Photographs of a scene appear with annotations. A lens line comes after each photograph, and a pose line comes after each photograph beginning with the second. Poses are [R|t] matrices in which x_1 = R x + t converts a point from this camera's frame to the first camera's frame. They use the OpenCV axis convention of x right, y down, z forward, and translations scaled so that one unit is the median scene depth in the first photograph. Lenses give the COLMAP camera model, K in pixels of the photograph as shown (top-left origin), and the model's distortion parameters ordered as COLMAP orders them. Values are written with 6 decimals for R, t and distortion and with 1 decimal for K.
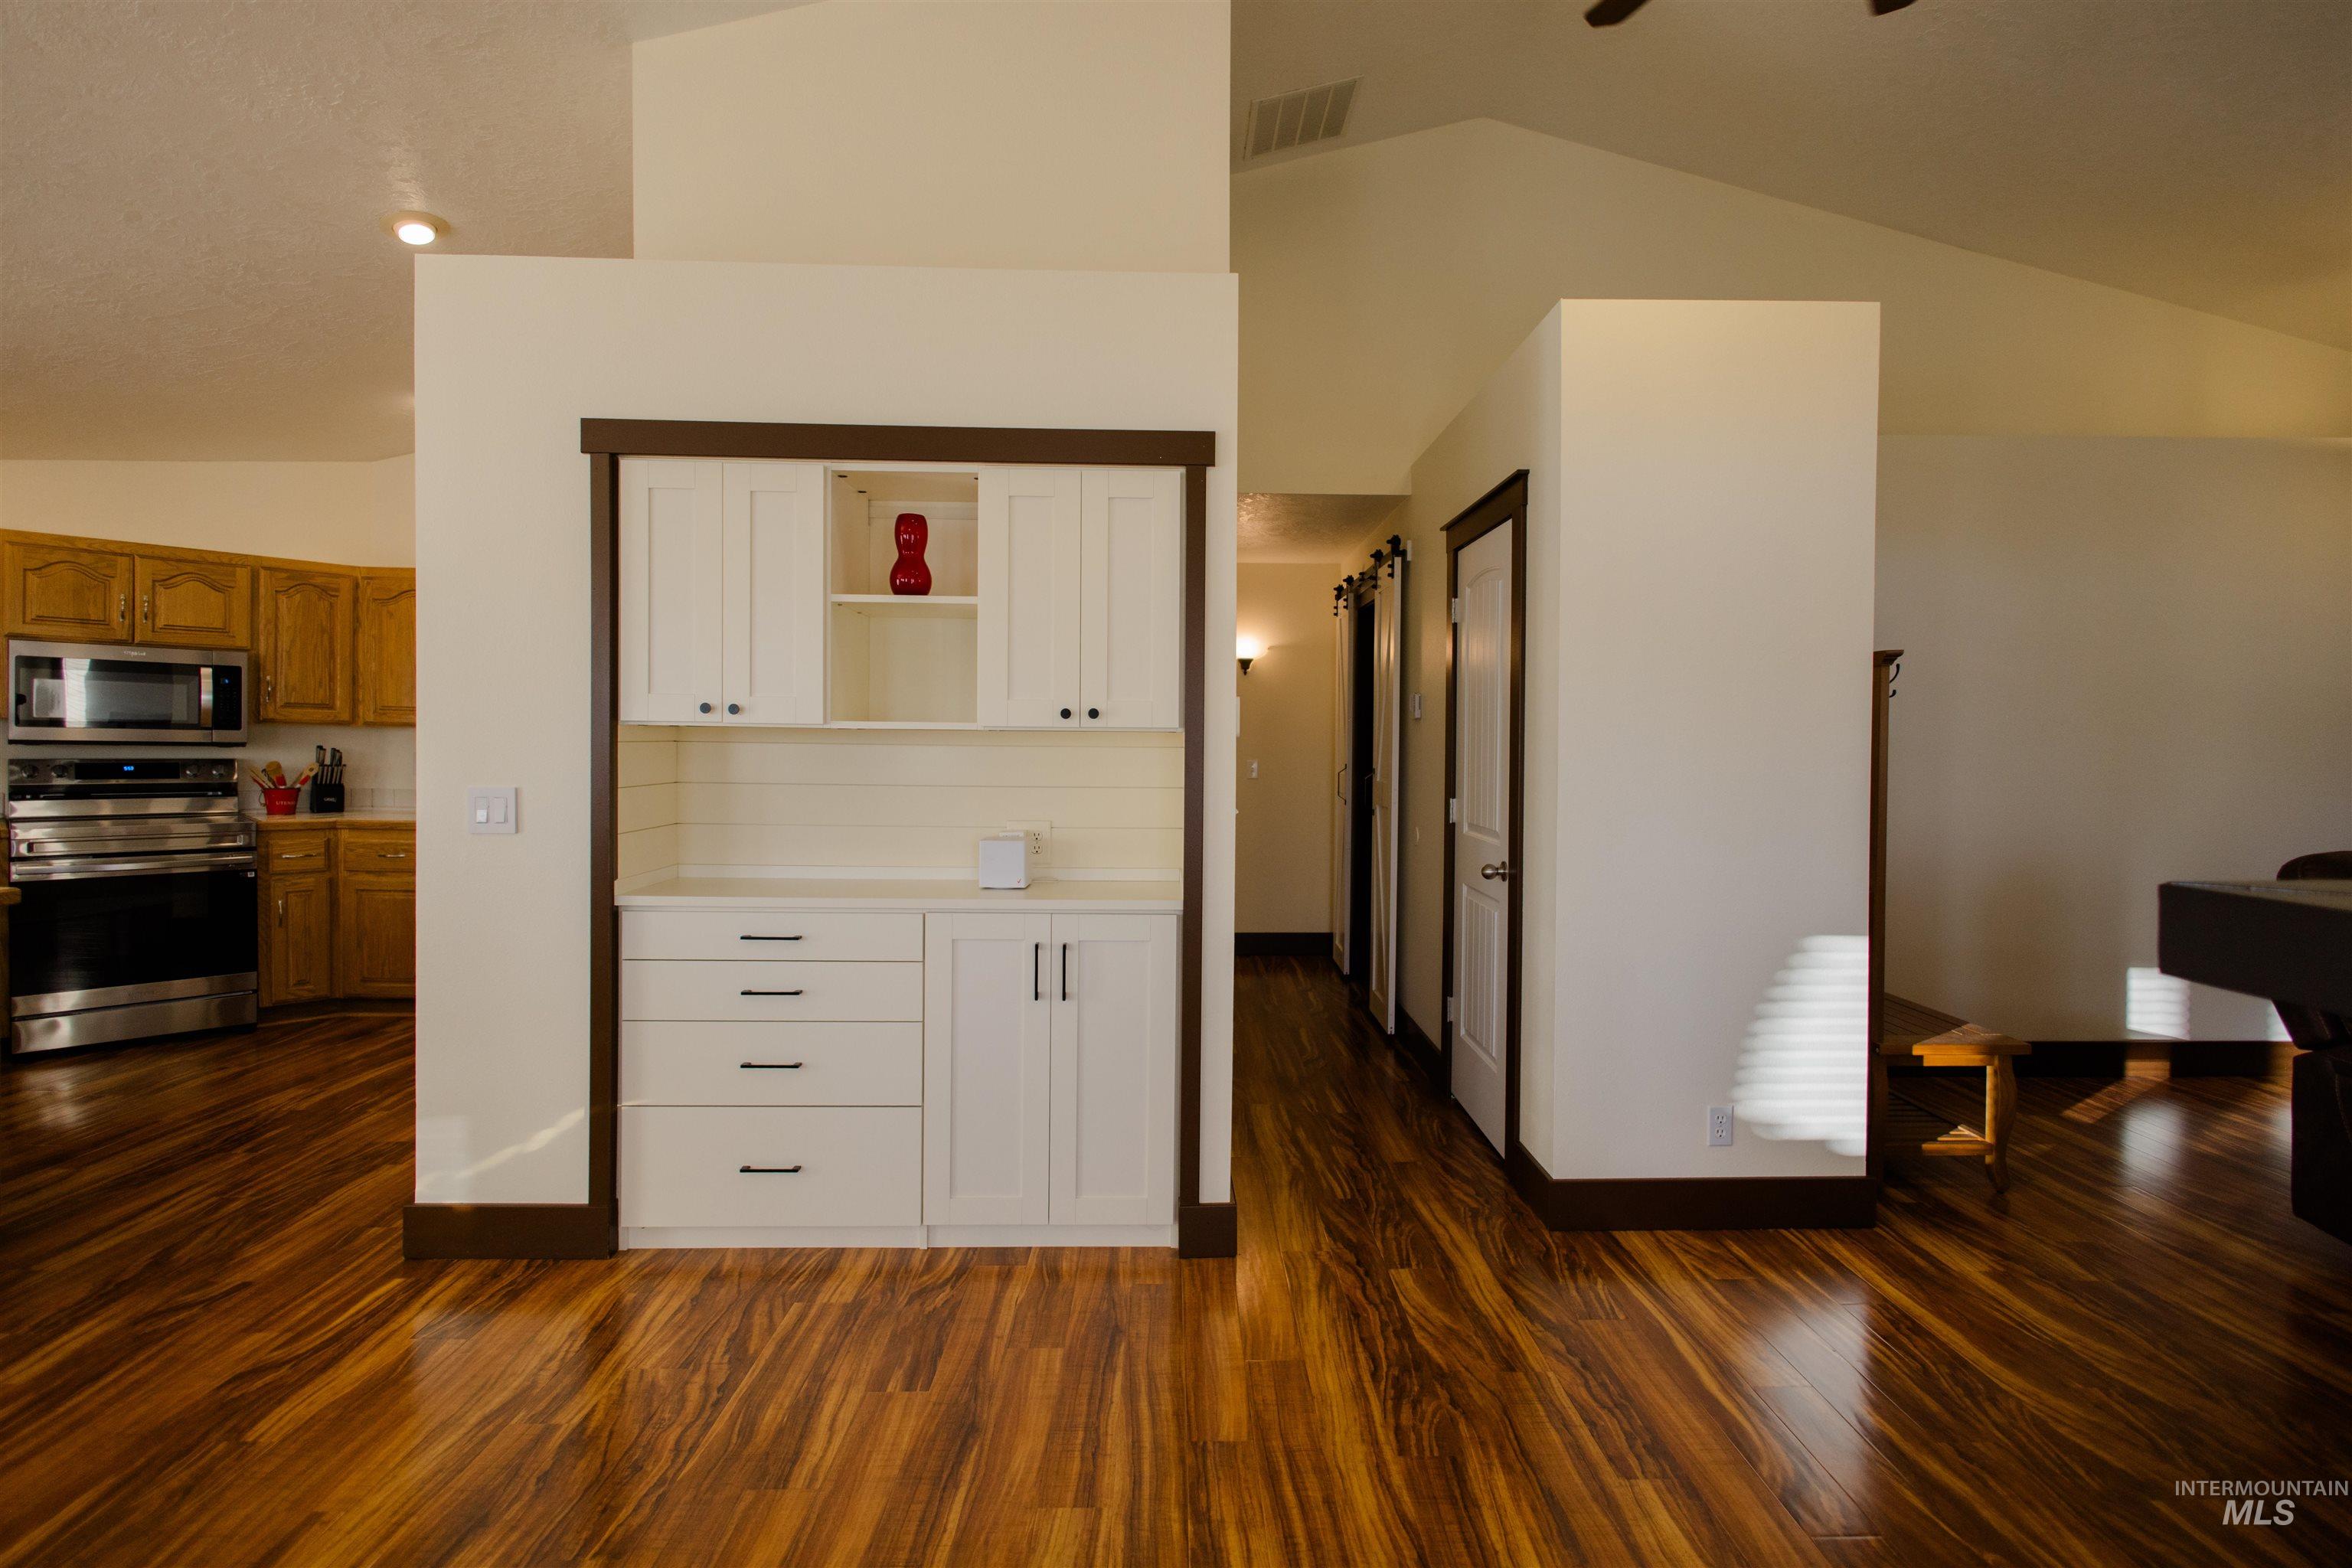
lens RADIAL K [[1110.3, 0, 1193.0], [0, 1110.3, 768.9], [0, 0, 1]] dist [0.004864, -0.004054]
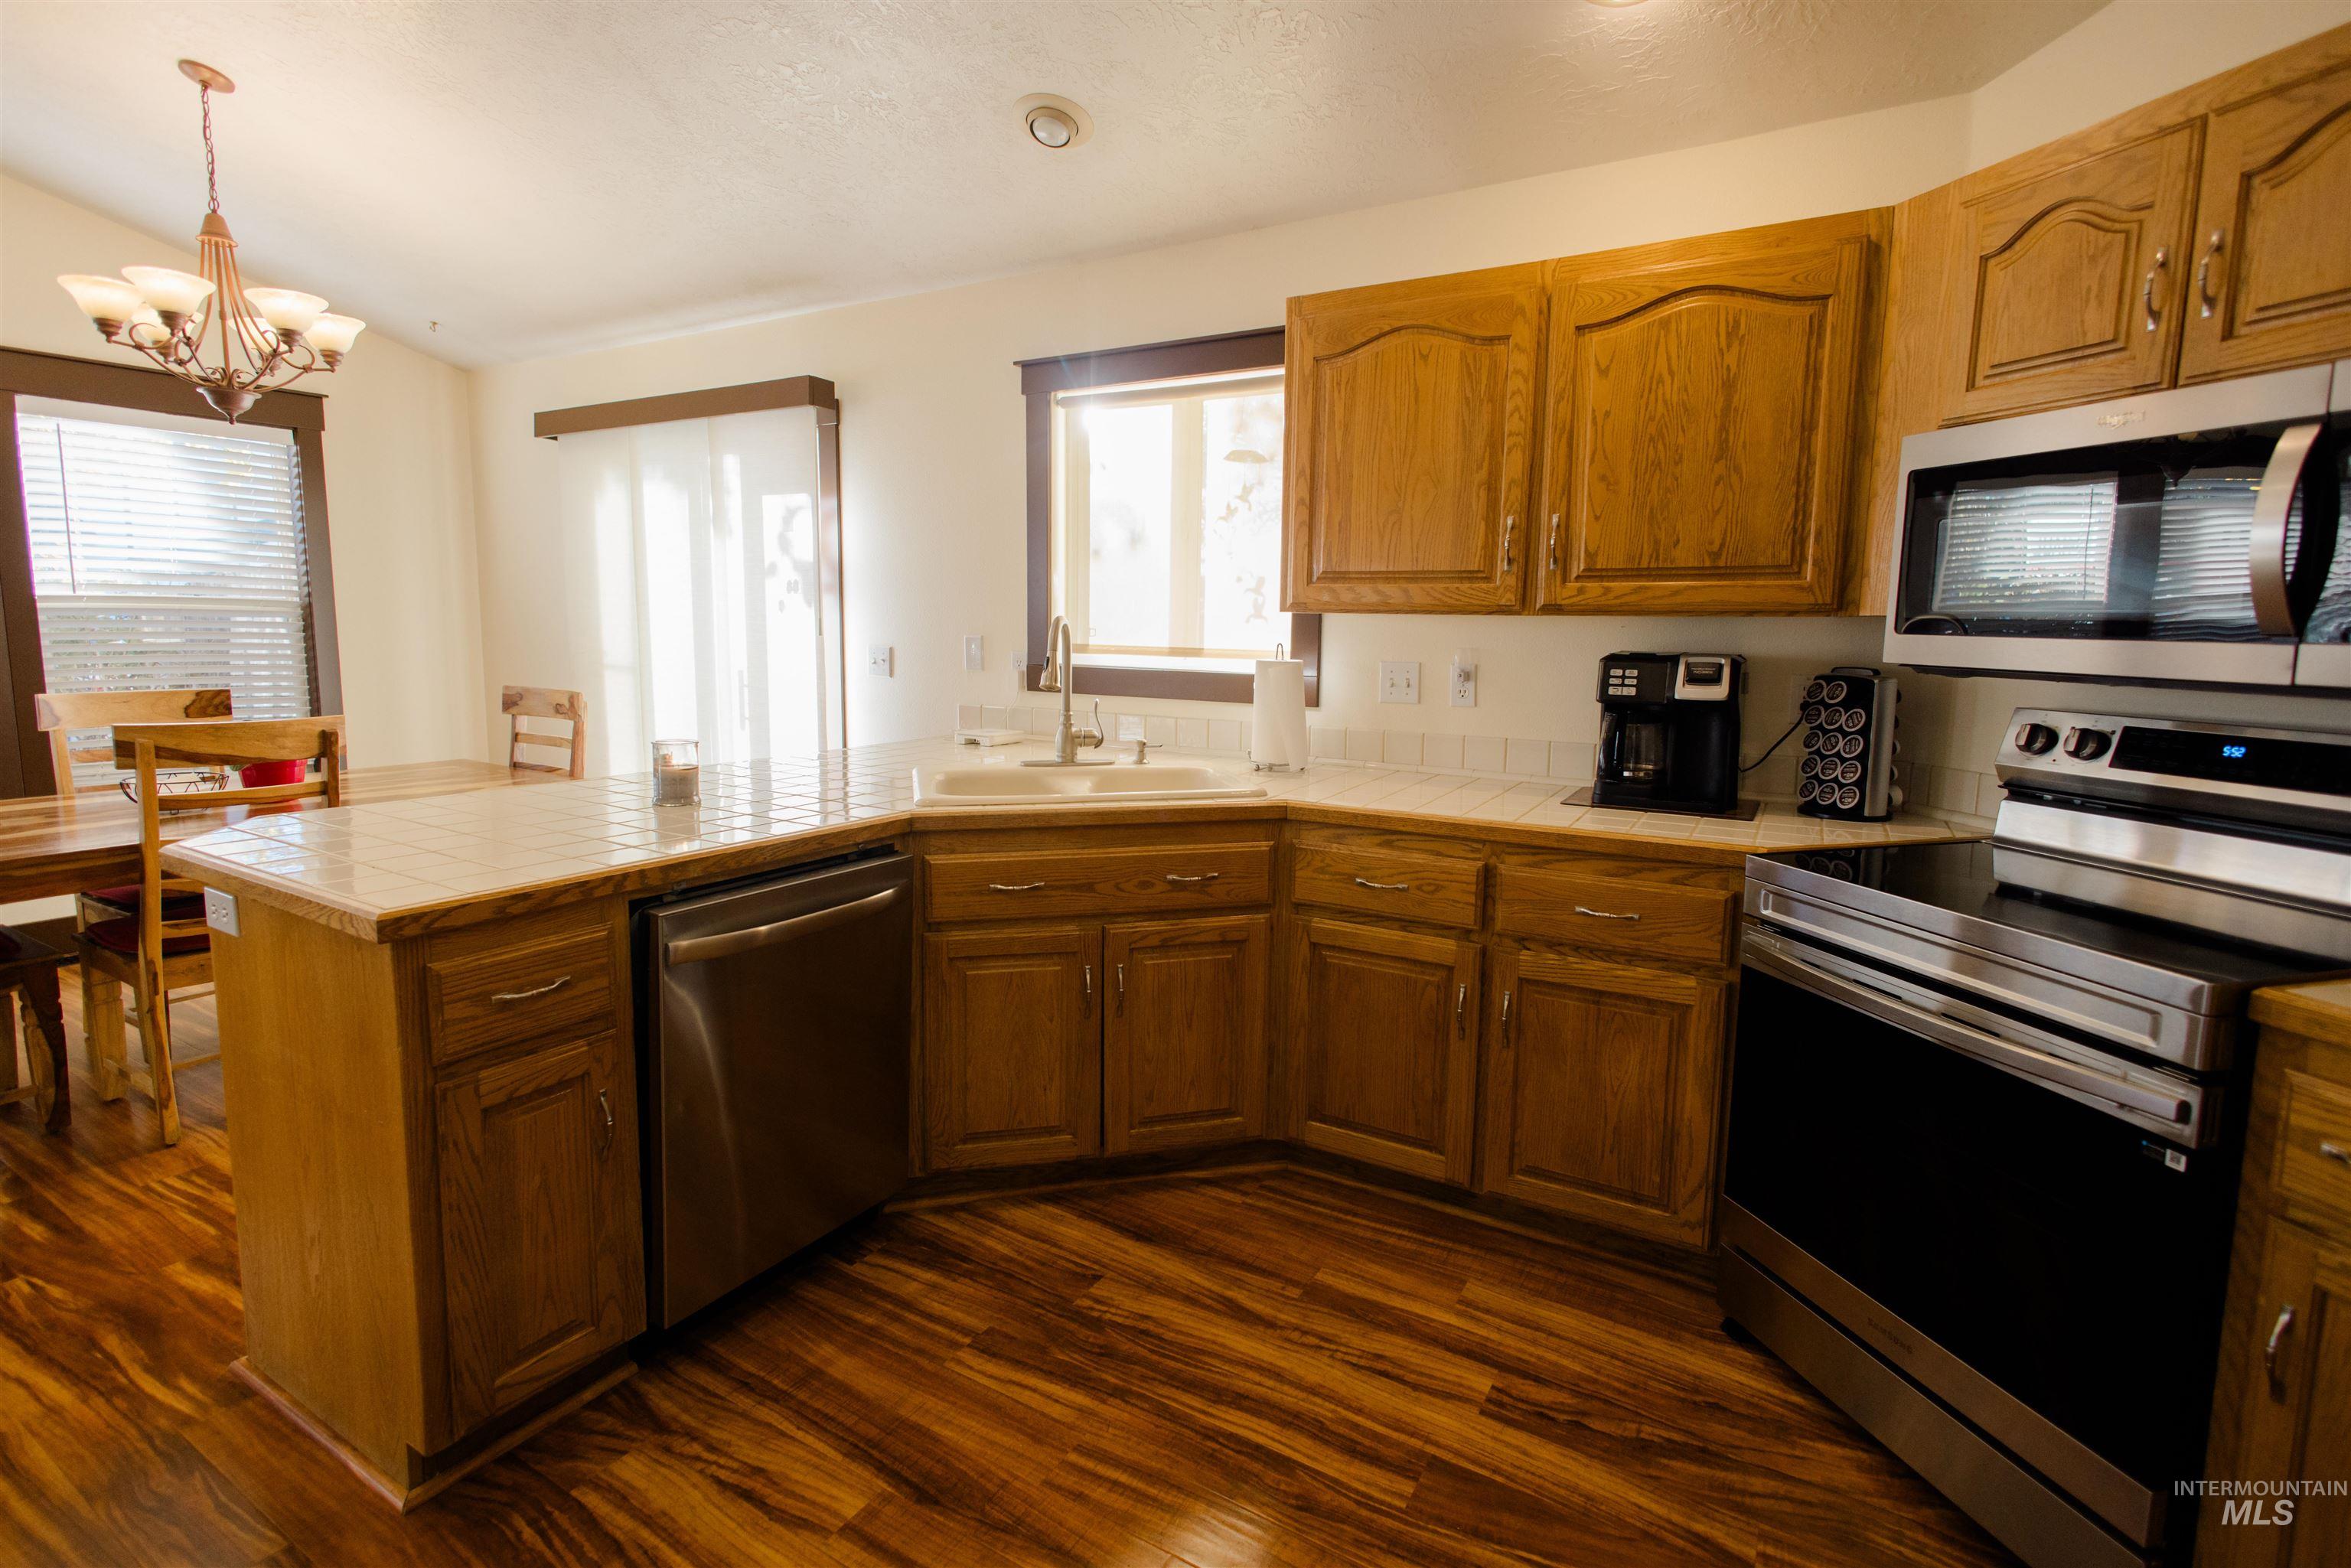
lens RADIAL K [[1101.9, 0, 1163.8], [0, 1101.9, 768.5], [0, 0, 1]] dist [0.005459, -0.000967]
pose [[-0.546068, 0.084103, -0.833509, -0.754457], [-0.046356, 0.990390, 0.130302, -0.041288], [0.836457, 0.109792, -0.536922, 1.438015]]
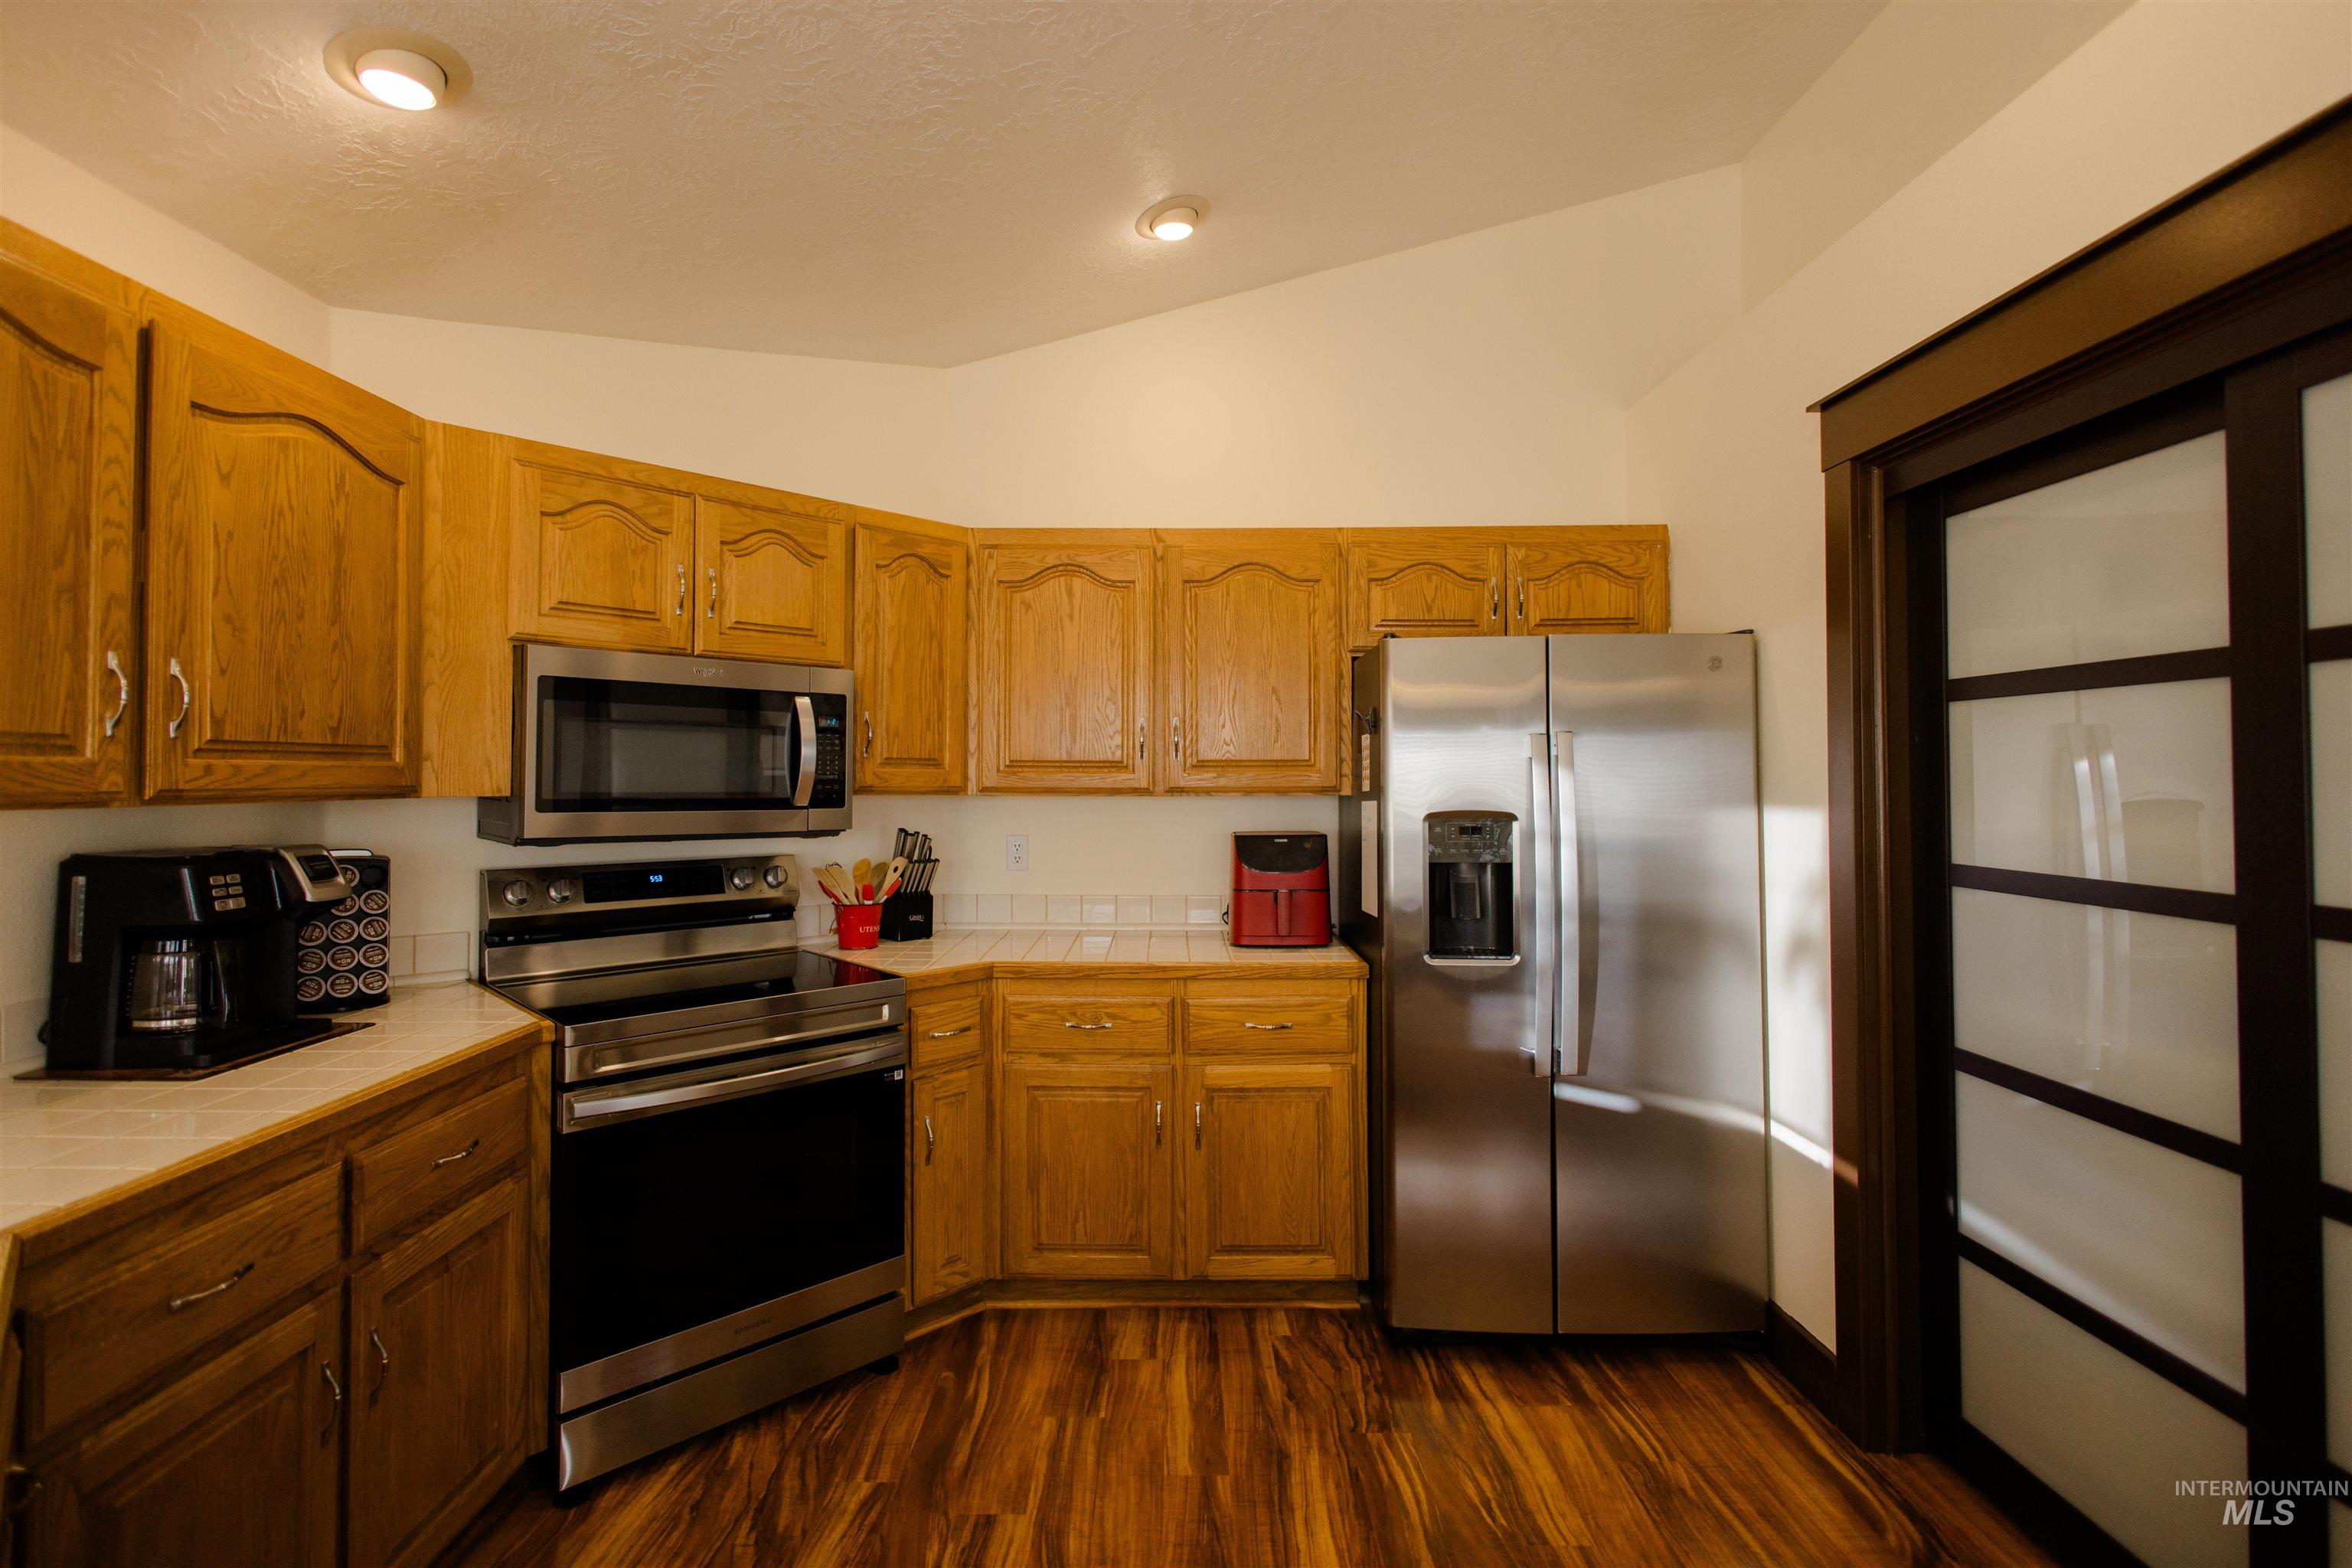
lens RADIAL K [[1102.4, 0, 1164.4], [0, 1102.4, 769.2], [0, 0, 1]] dist [0.005459, -0.000967]
pose [[0.999003, -0.020576, -0.039618, -1.077794], [0.019083, 0.999106, -0.037723, -0.048312], [0.040359, 0.036929, 0.998503, 0.719081]]
